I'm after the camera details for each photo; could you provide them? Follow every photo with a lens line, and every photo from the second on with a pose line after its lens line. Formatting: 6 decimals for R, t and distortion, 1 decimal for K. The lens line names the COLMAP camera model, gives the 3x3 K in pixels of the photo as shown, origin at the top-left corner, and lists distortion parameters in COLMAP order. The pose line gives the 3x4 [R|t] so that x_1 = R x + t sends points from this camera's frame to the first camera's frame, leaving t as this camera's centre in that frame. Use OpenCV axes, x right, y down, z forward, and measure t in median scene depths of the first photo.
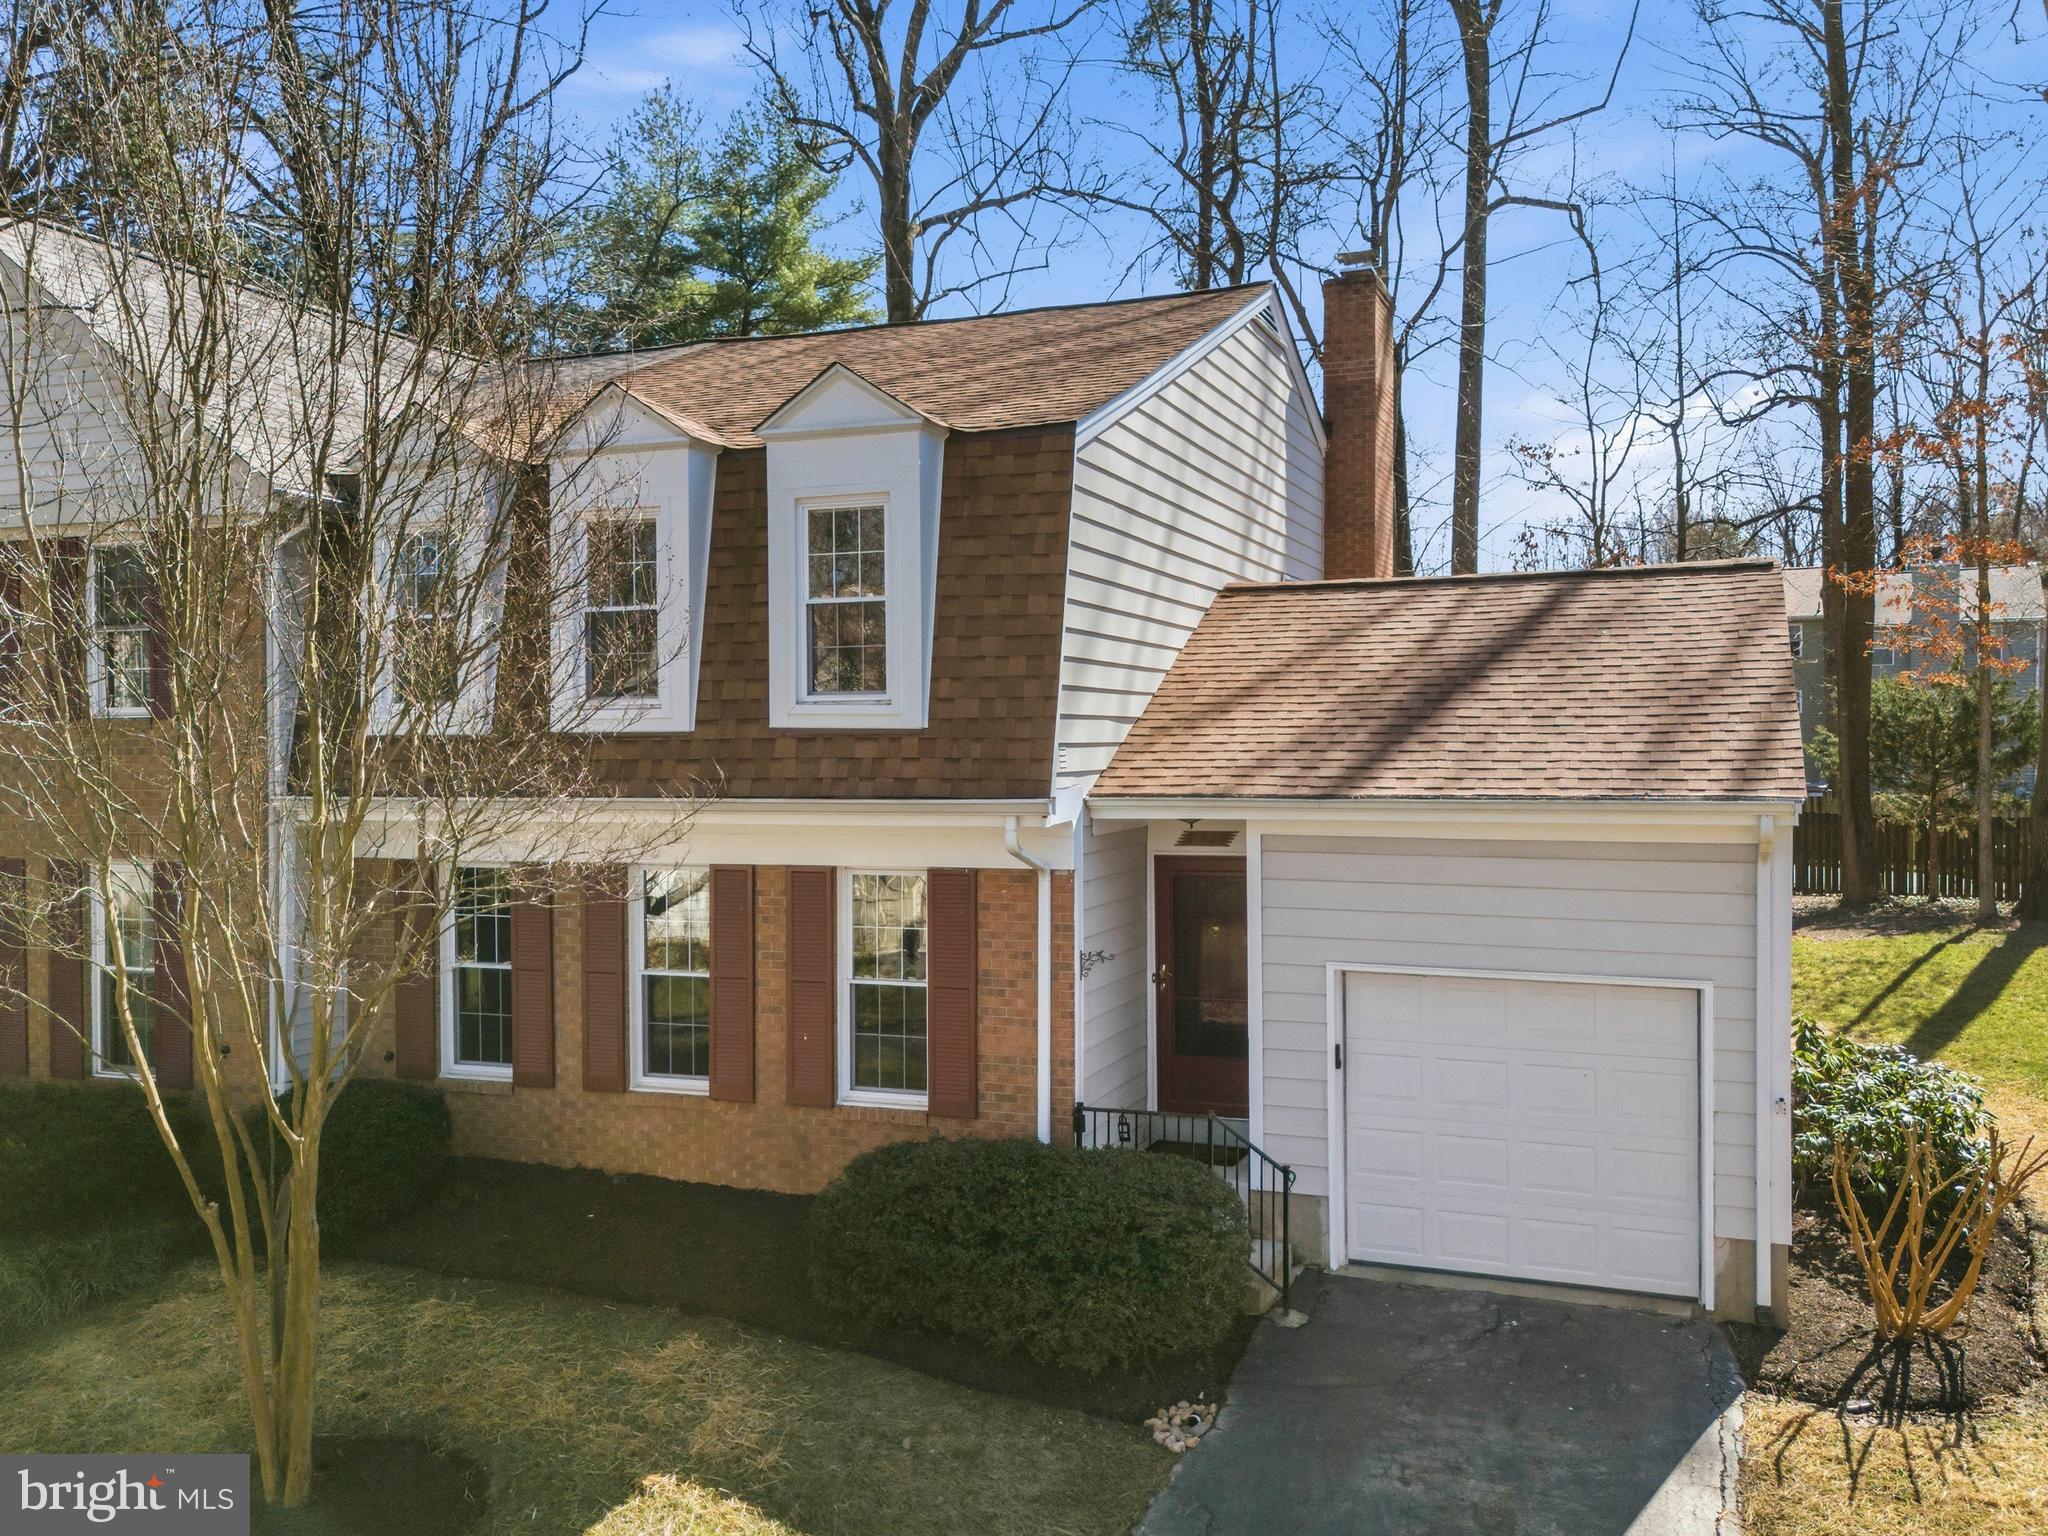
lens RADIAL K [[1598.7, 0, 1122.6], [0, 1598.7, 768.5], [0, 0, 1]] dist [0.088609, -0.109376]
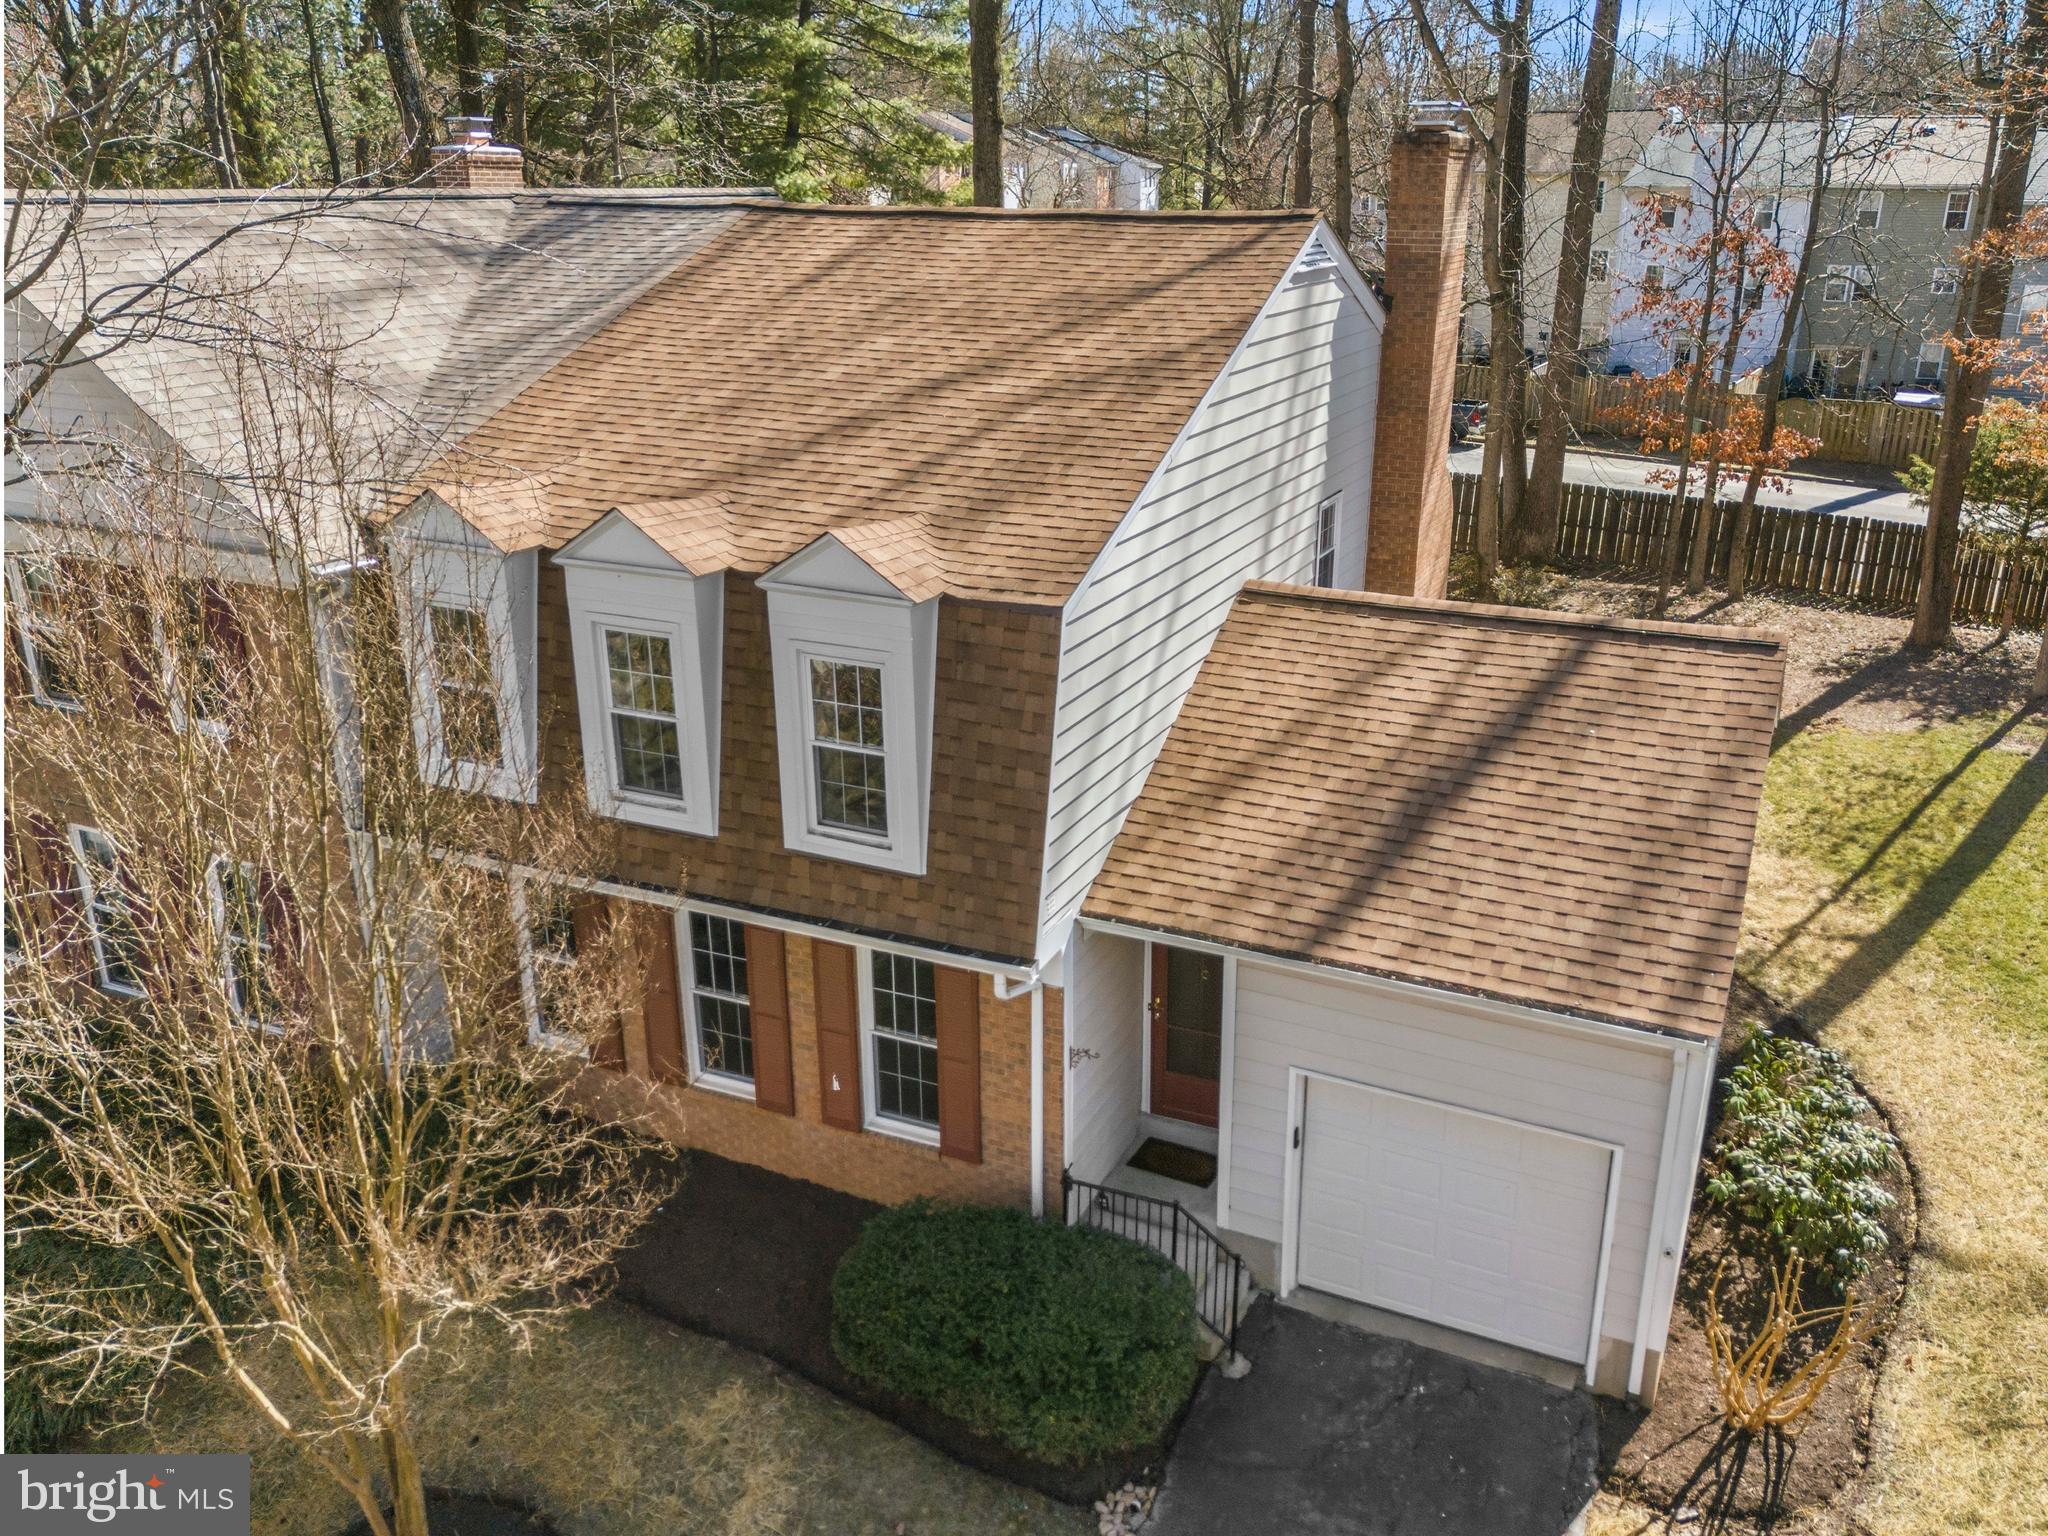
lens RADIAL K [[1582.3, 0, 1152.0], [0, 1582.3, 763.4], [0, 0, 1]] dist [0.089212, -0.097465]
pose [[0.997981, 0.040288, -0.049093, 0.078205], [-0.022137, 0.945218, 0.325687, -0.440397], [0.059525, -0.323943, 0.944202, 0.022560]]
